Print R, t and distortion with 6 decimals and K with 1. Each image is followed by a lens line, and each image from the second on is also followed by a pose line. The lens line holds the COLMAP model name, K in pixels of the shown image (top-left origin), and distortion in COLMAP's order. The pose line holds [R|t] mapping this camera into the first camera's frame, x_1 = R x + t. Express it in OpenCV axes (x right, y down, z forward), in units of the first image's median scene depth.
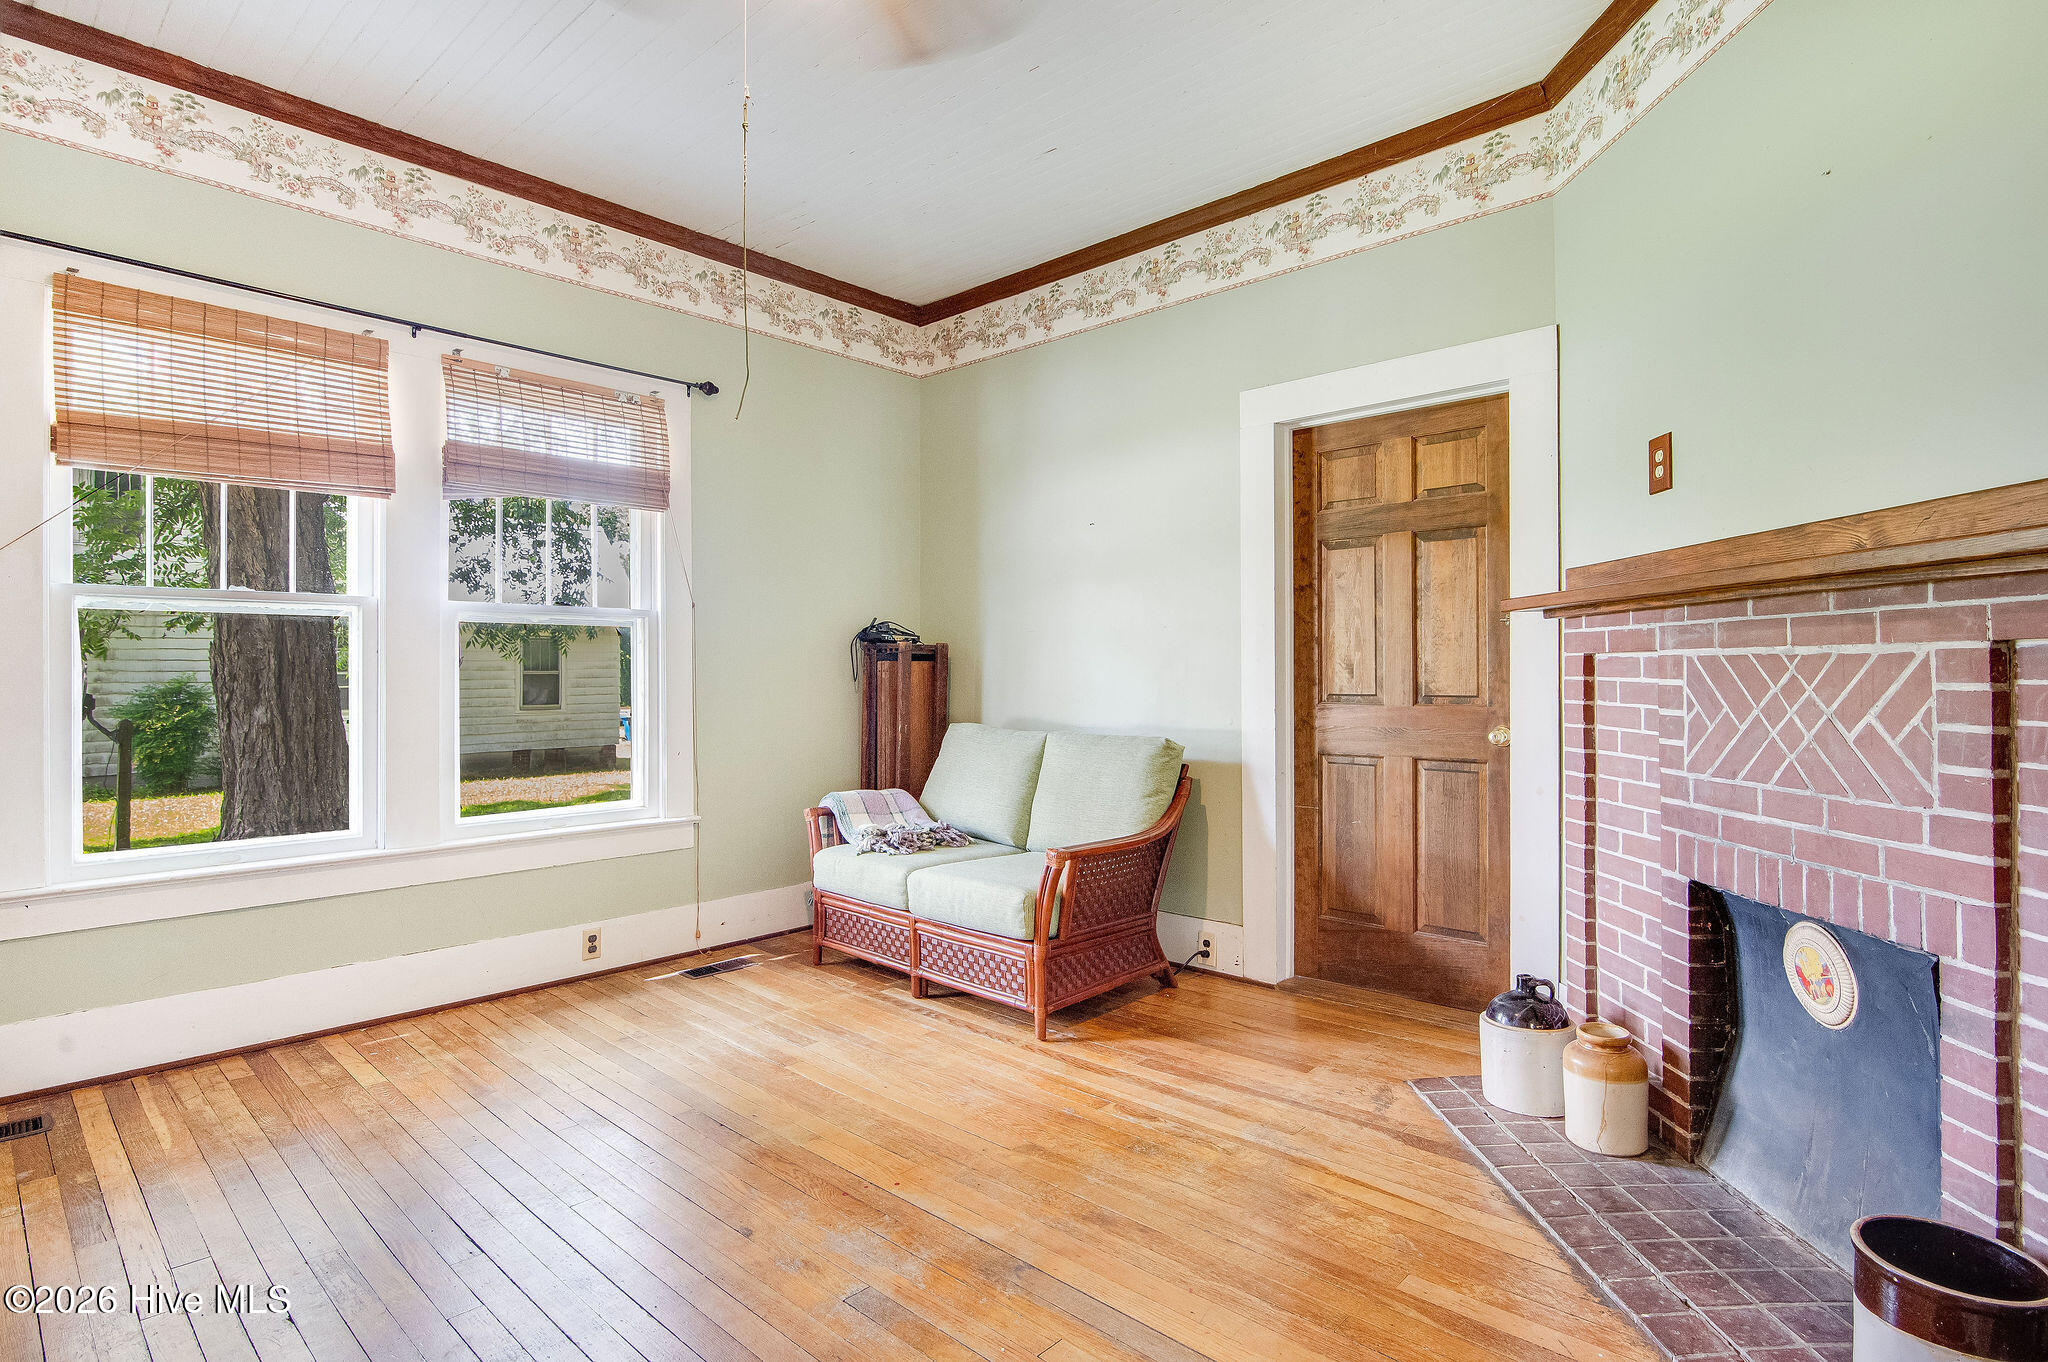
lens RADIAL K [[1040.0, 0, 1030.4], [0, 1040.0, 673.1], [0, 0, 1]] dist [-0.017610, 0.000389]
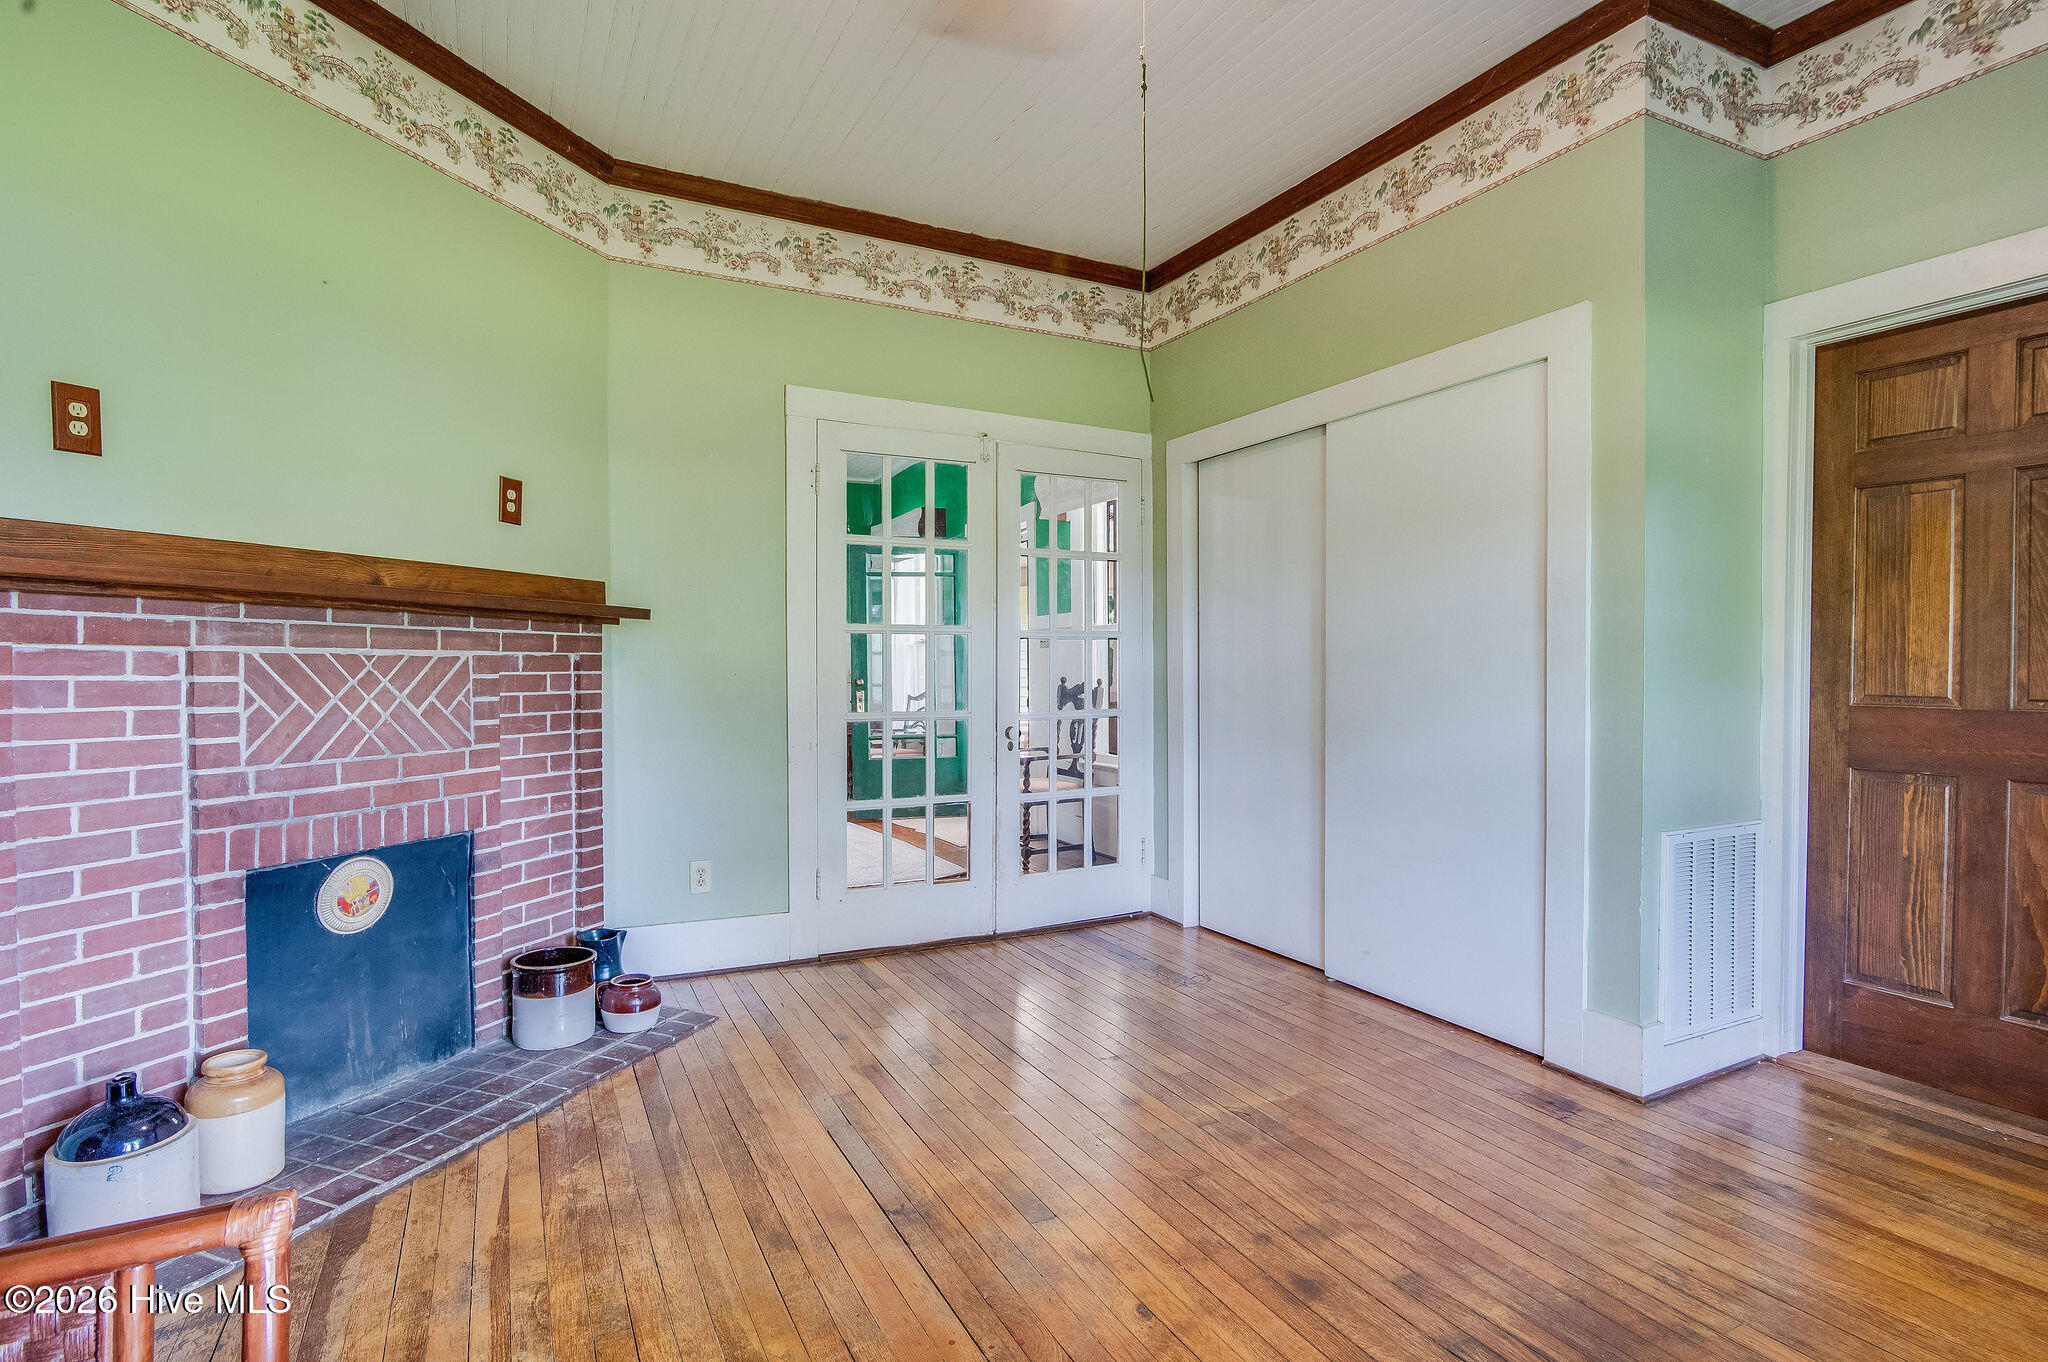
lens RADIAL K [[1040.0, 0, 1027.7], [0, 1040.0, 679.8], [0, 0, 1]] dist [-0.017610, 0.000389]
pose [[-0.941520, -0.001494, 0.336955, -0.497141], [0.002754, 0.999923, 0.012128, -0.000132], [-0.336947, 0.012346, -0.941443, 1.933970]]
